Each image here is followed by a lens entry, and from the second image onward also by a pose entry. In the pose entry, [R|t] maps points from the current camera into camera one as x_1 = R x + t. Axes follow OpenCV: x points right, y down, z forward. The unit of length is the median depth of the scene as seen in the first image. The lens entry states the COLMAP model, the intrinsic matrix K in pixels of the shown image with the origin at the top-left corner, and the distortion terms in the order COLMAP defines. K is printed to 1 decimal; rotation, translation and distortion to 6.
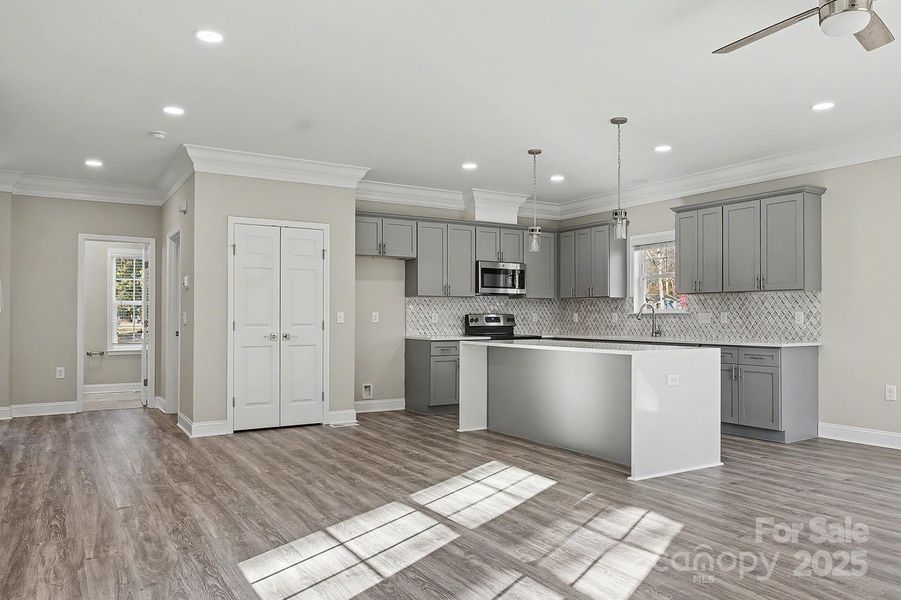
lens RADIAL K [[645.4, 0, 451.1], [0, 645.4, 314.2], [0, 0, 1]] dist [-0.002713, -0.005160]
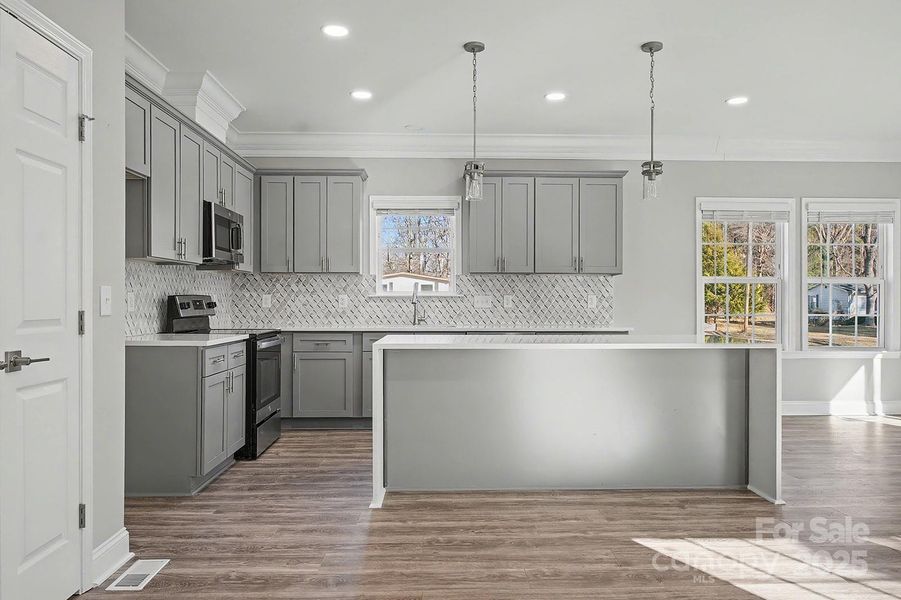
lens RADIAL K [[642.7, 0, 450.5], [0, 642.7, 300.0], [0, 0, 1]] dist [0.002659, 0.002092]
pose [[0.497005, 0.001667, 0.867746, -0.430042], [-0.005032, 0.999987, 0.000962, 0.003405], [-0.867733, -0.004844, 0.497007, 0.668675]]
